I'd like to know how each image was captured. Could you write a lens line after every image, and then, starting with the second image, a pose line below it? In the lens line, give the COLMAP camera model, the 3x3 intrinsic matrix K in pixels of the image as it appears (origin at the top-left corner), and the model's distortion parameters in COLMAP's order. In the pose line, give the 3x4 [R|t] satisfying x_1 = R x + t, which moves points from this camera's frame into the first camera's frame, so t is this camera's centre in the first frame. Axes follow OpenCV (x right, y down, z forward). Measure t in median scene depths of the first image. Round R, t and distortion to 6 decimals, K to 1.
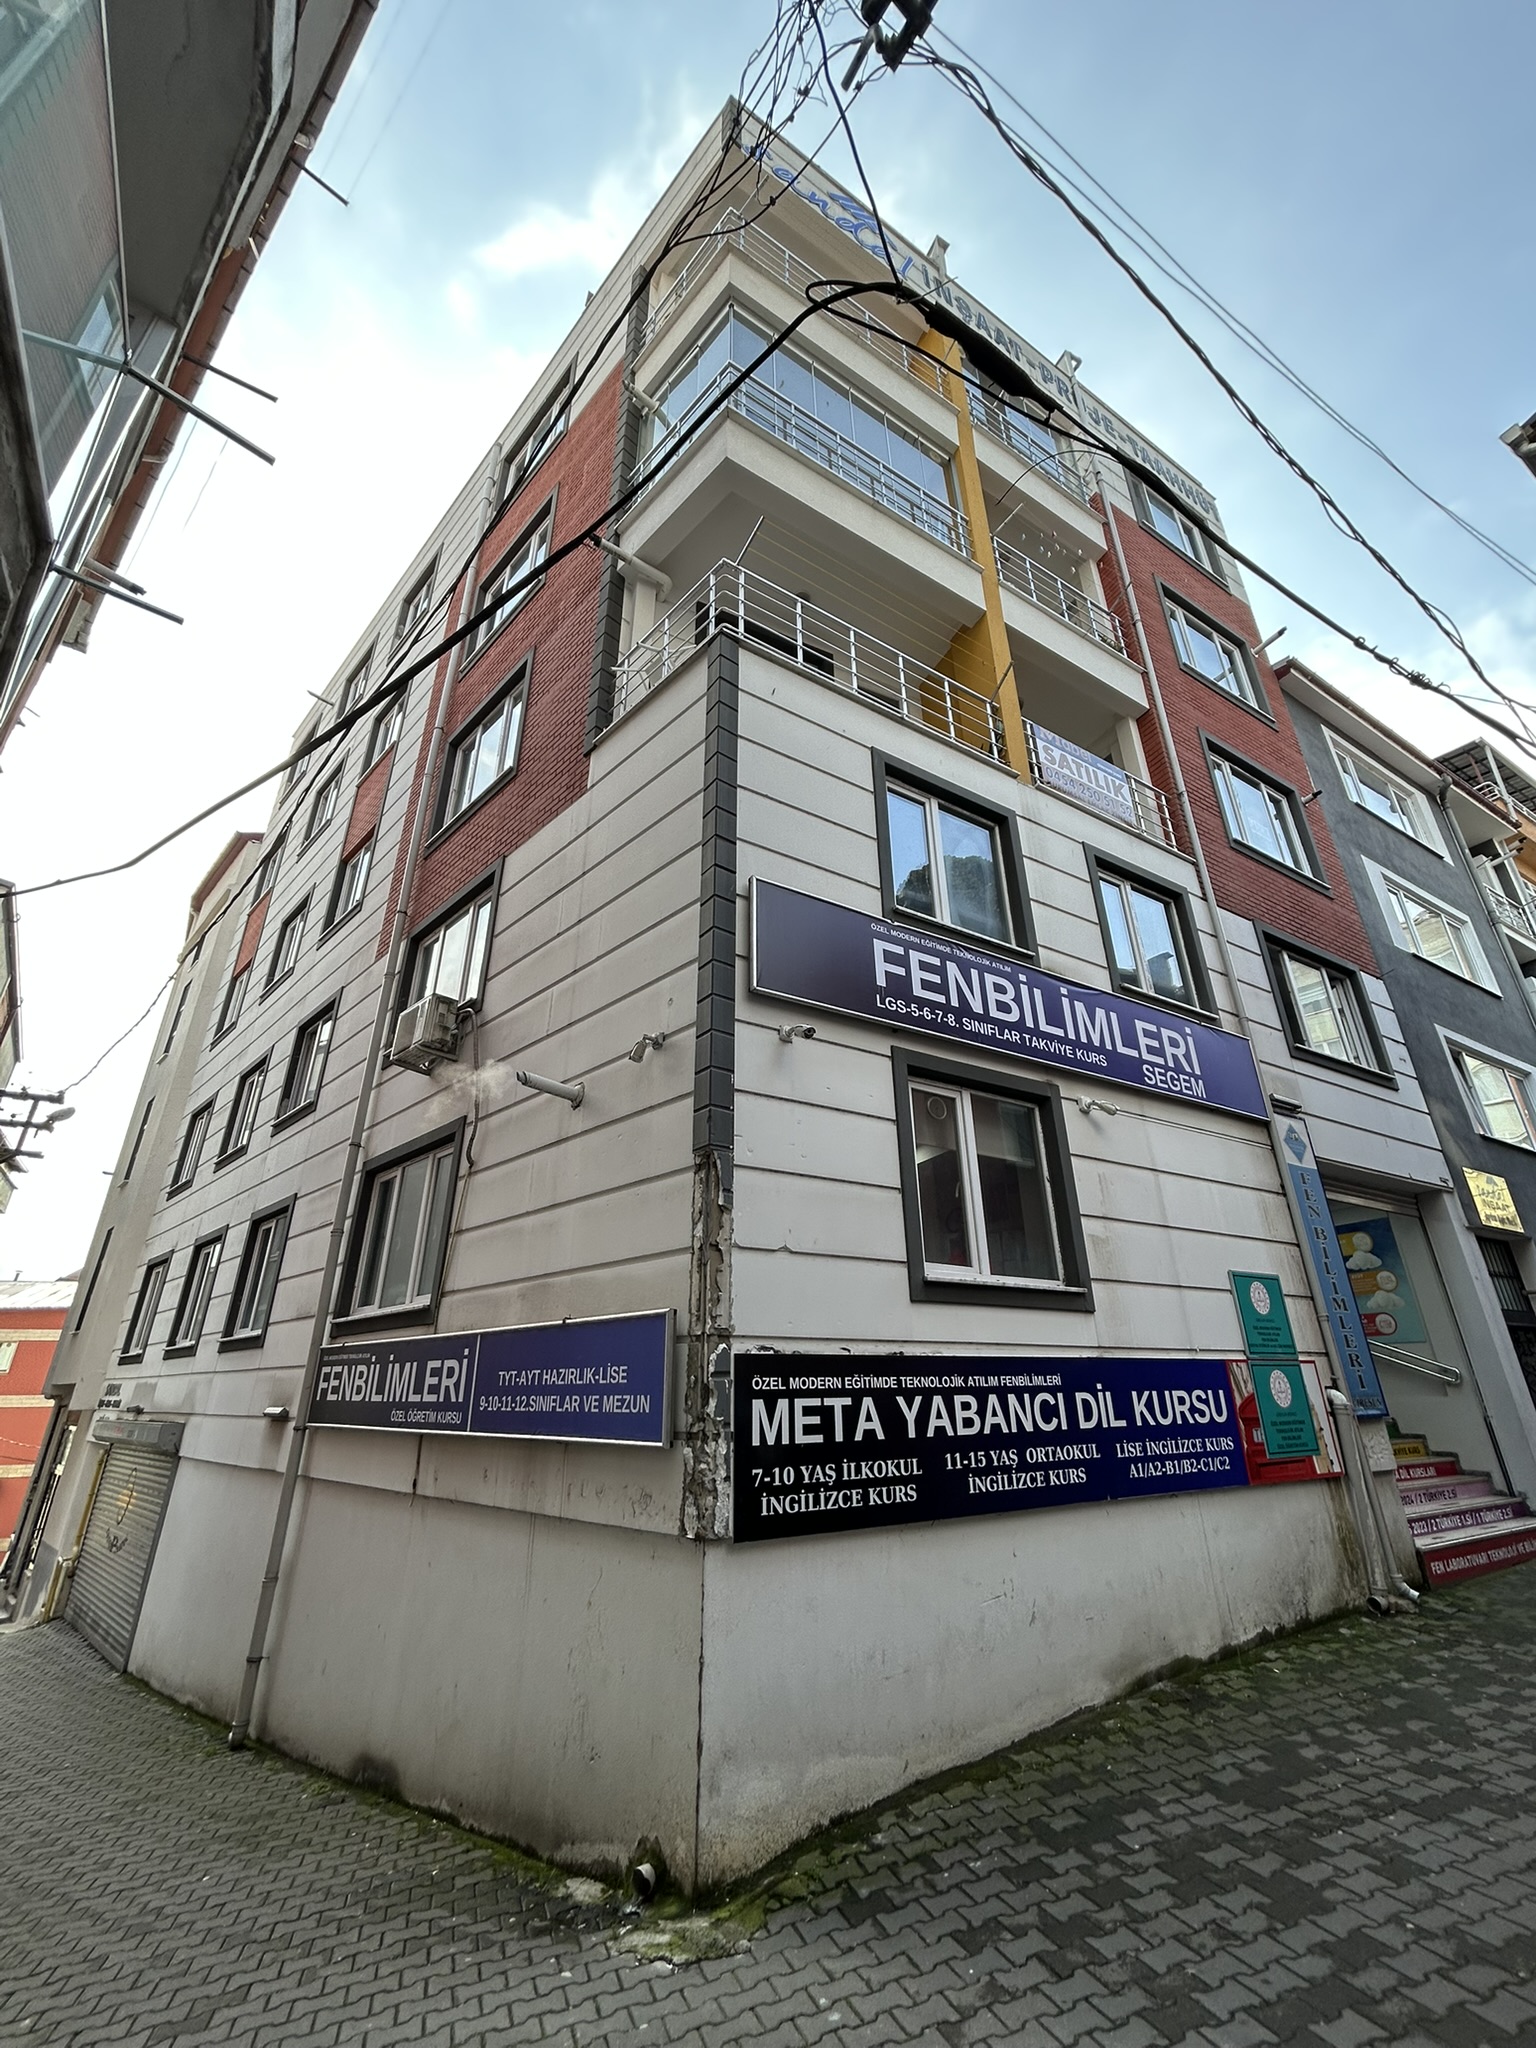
lens RADIAL K [[822.4, 0, 767.8], [0, 822.4, 1024.1], [0, 0, 1]] dist [-0.002229, 0.001017]
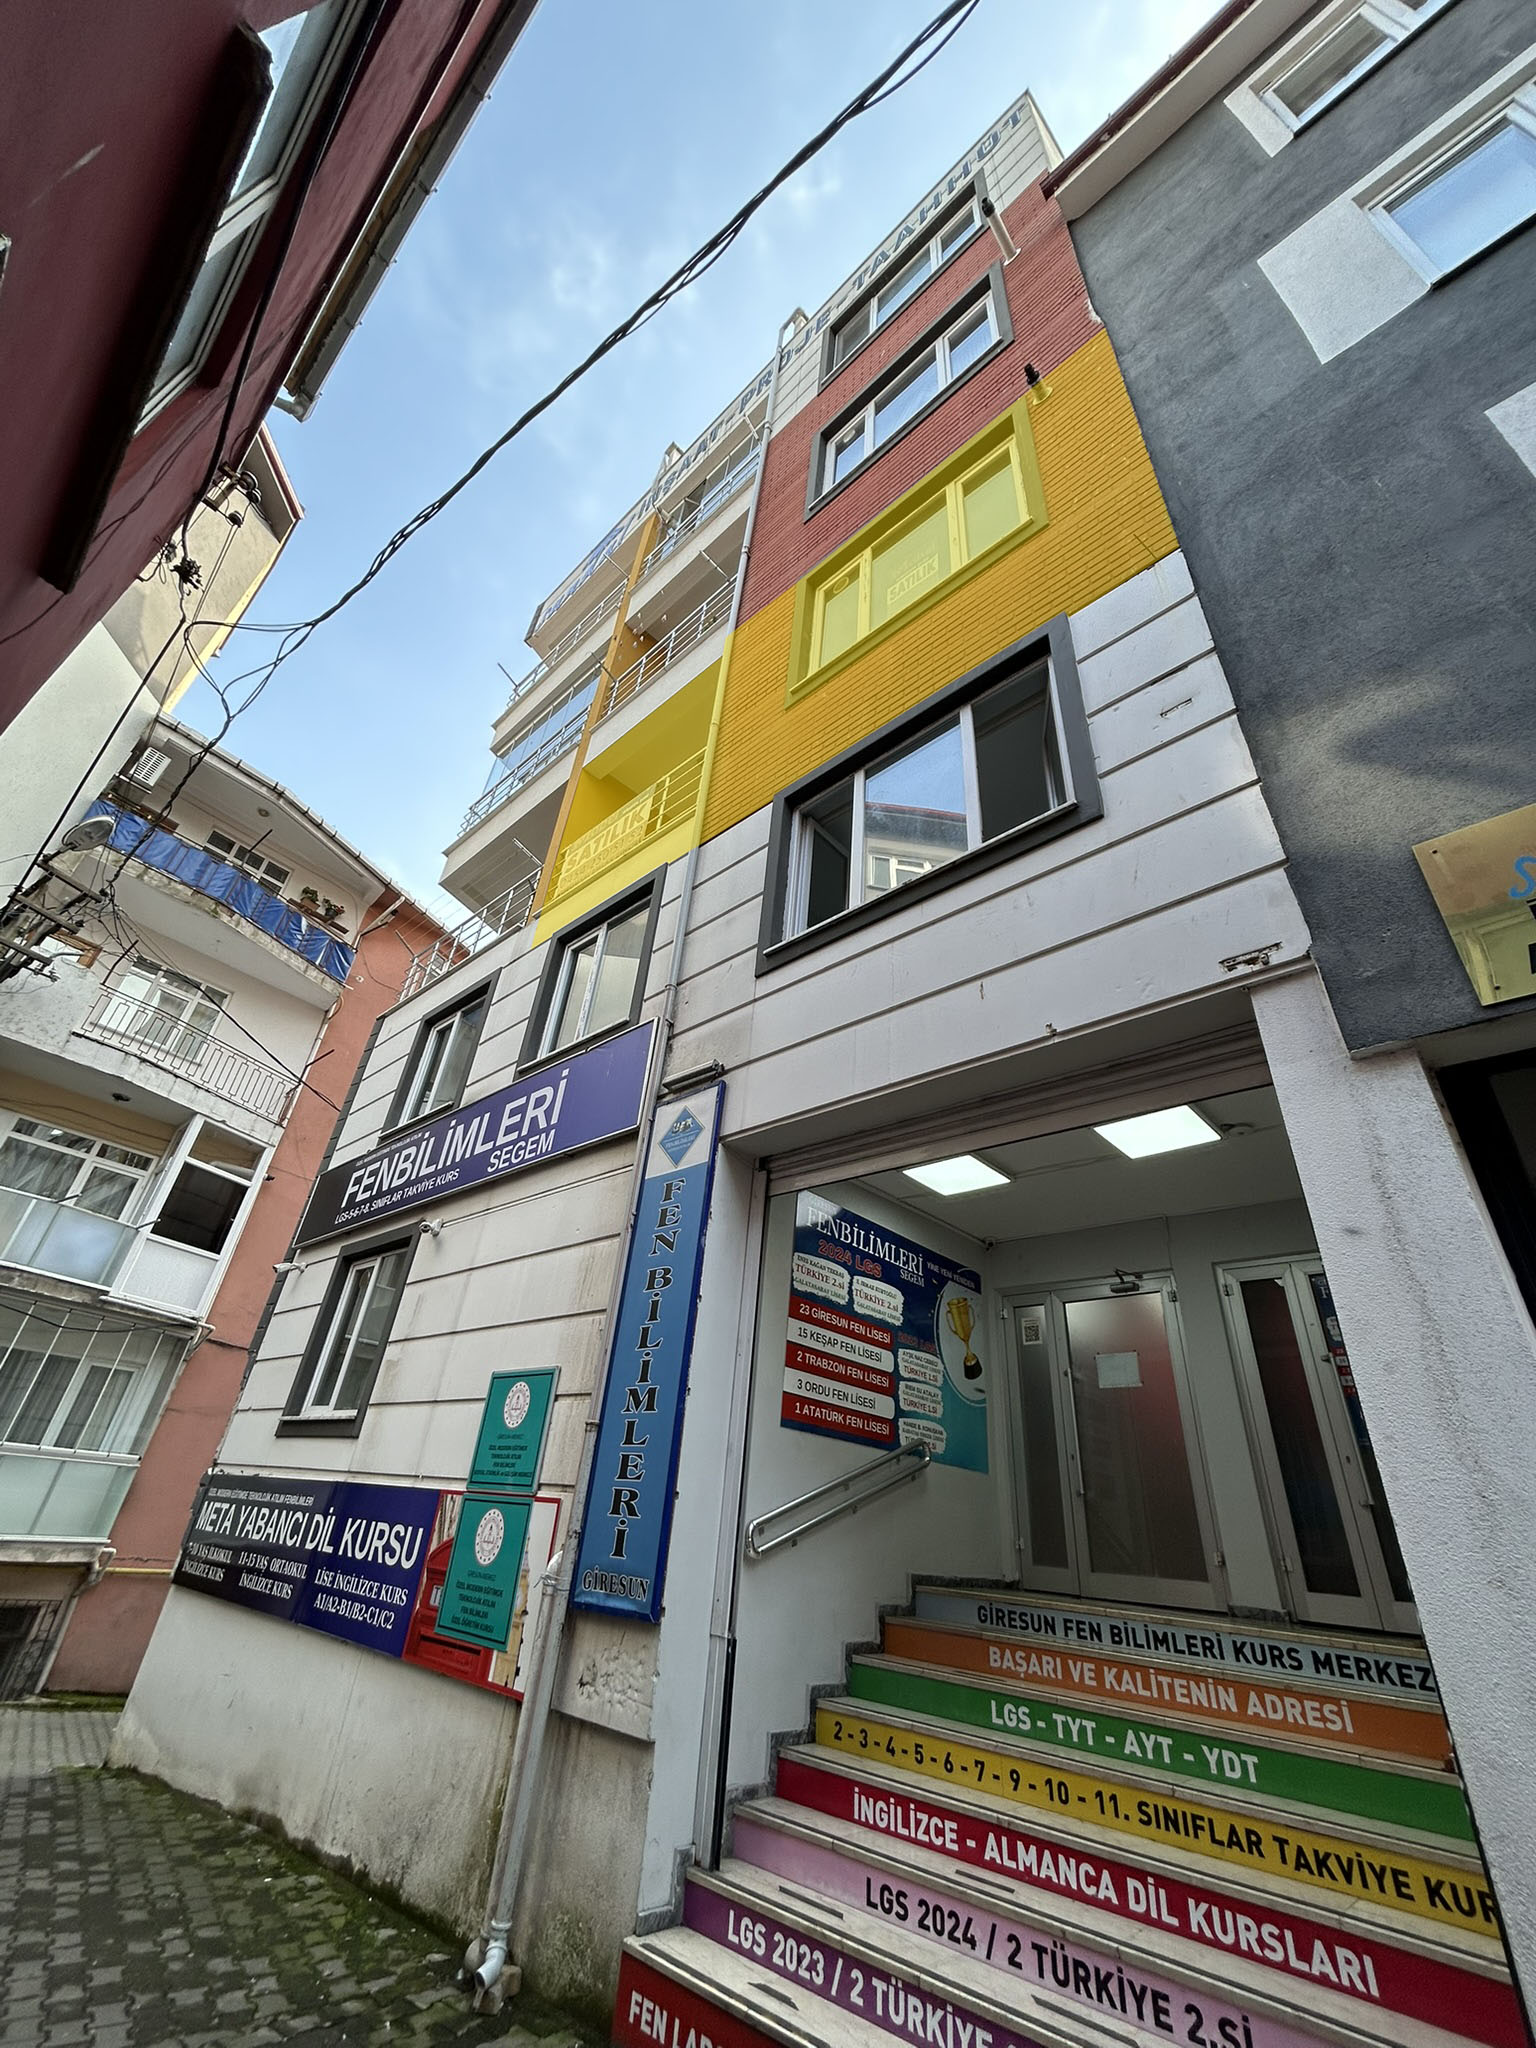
lens RADIAL K [[822.4, 0, 772.1], [0, 822.4, 1018.1], [0, 0, 1]] dist [-0.002229, 0.001017]
pose [[0.297007, -0.478553, -0.826301, 1.729189], [0.314449, 0.866101, -0.388577, 0.469894], [0.901615, -0.144419, 0.407718, 1.145608]]
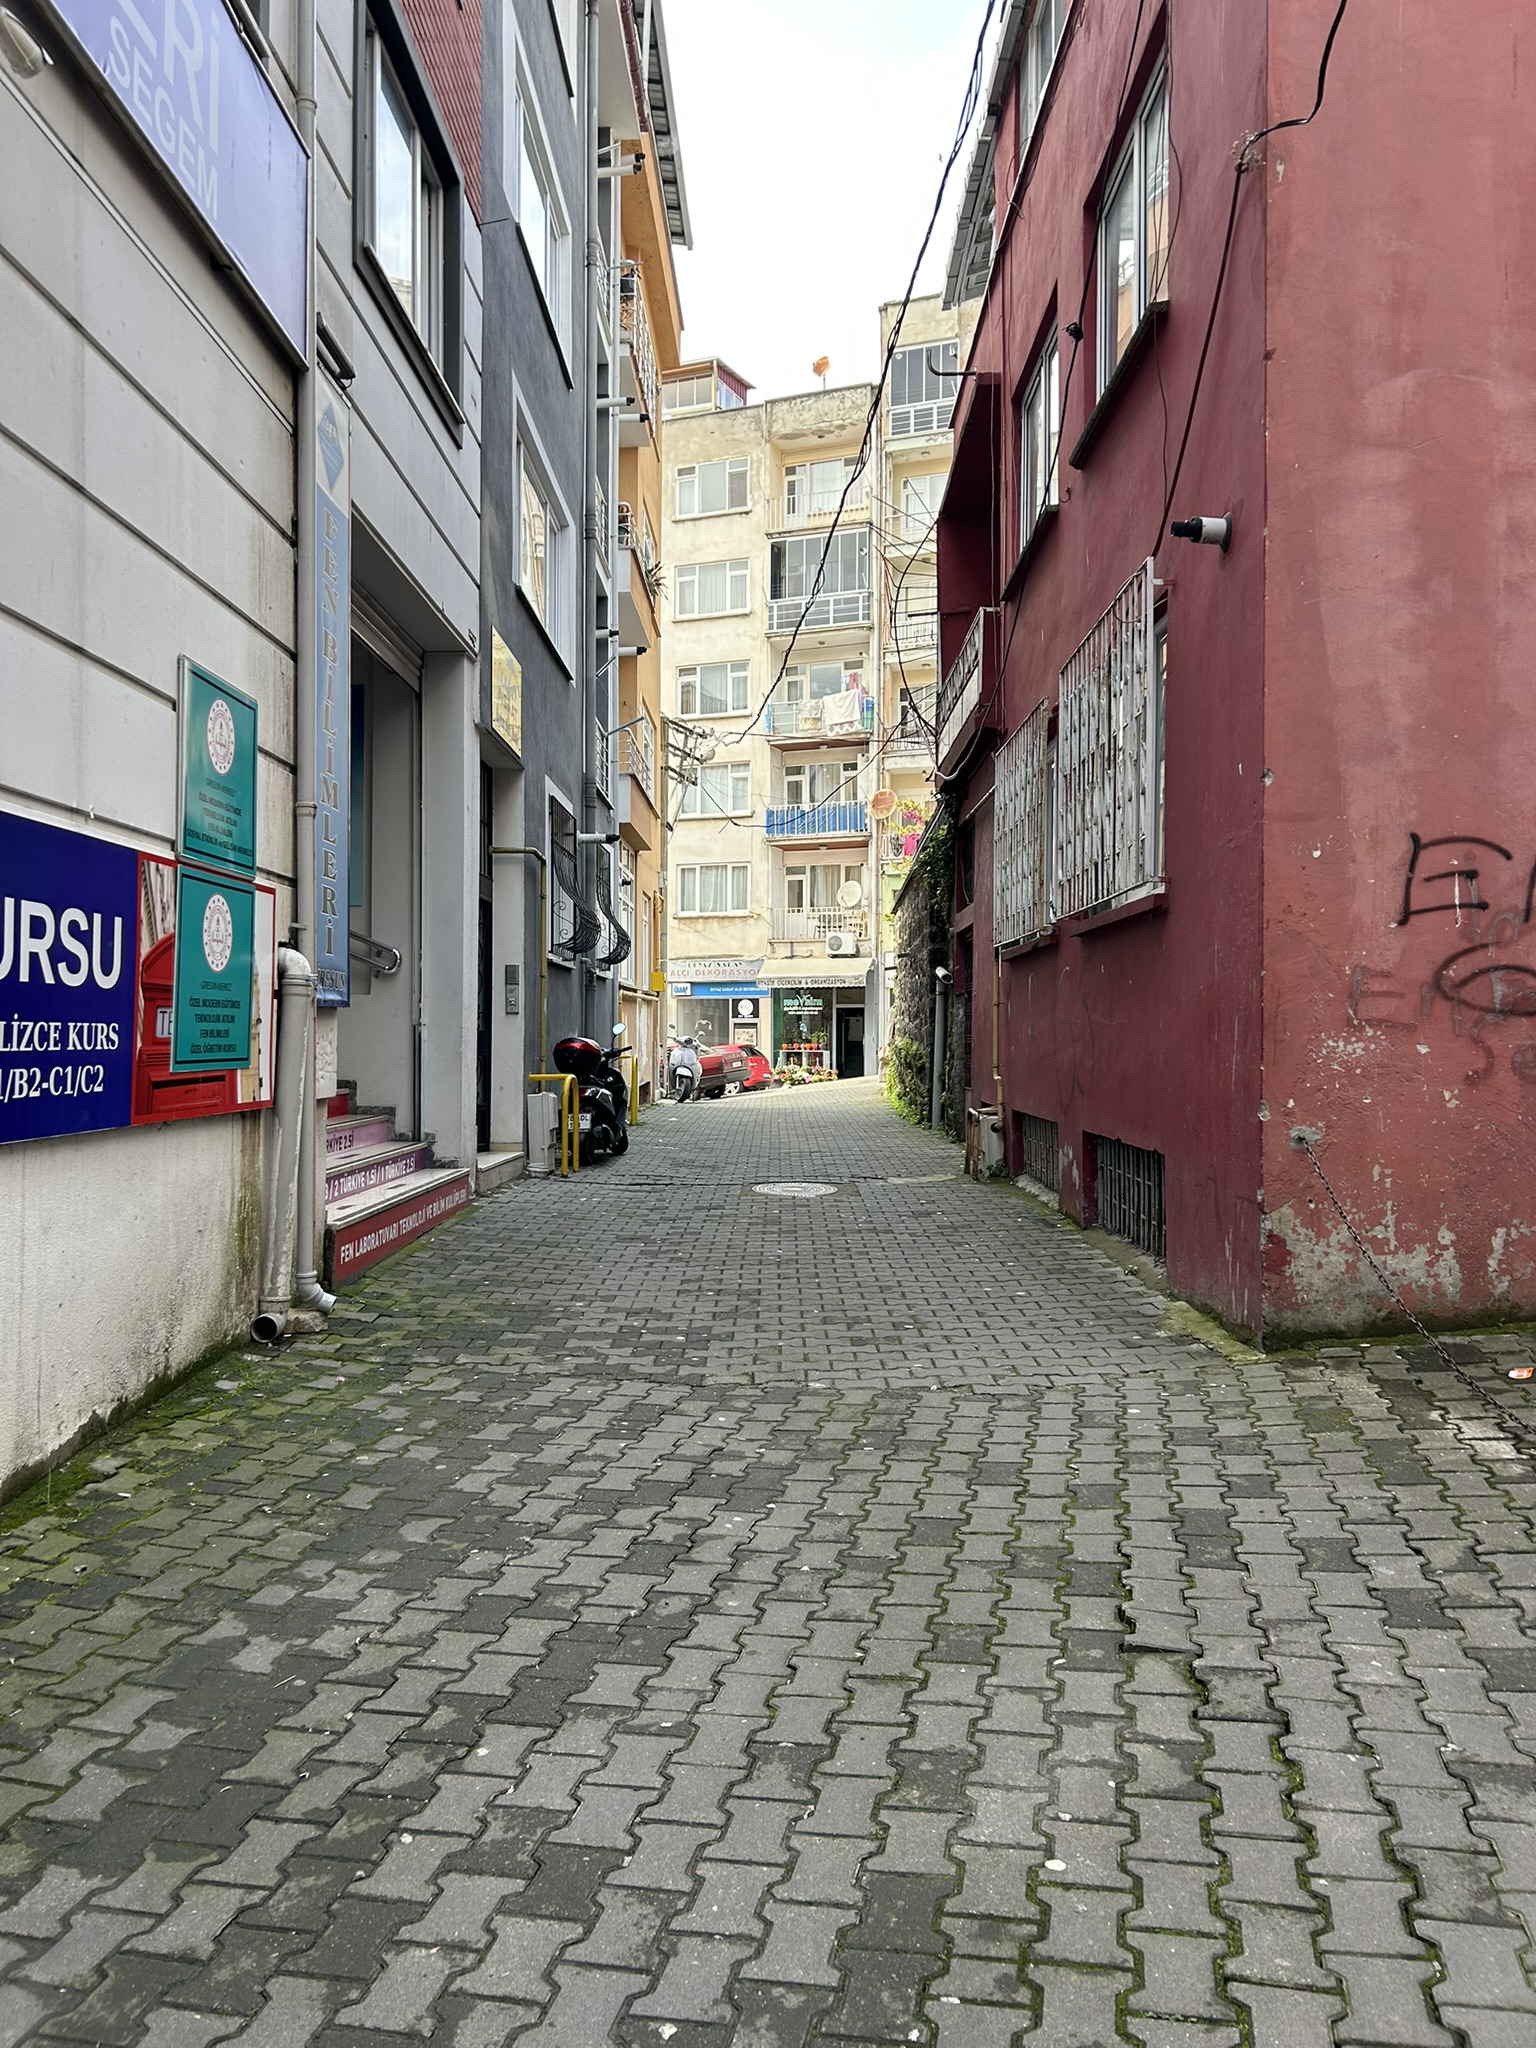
lens RADIAL K [[1535.4, 0, 769.7], [0, 1535.4, 1032.8], [0, 0, 1]] dist [0.035946, -0.037980]
pose [[0.520710, 0.015017, 0.853601, 0.083880], [-0.362028, 0.909381, 0.204844, 0.248188], [-0.773173, -0.415692, 0.478961, 0.405606]]
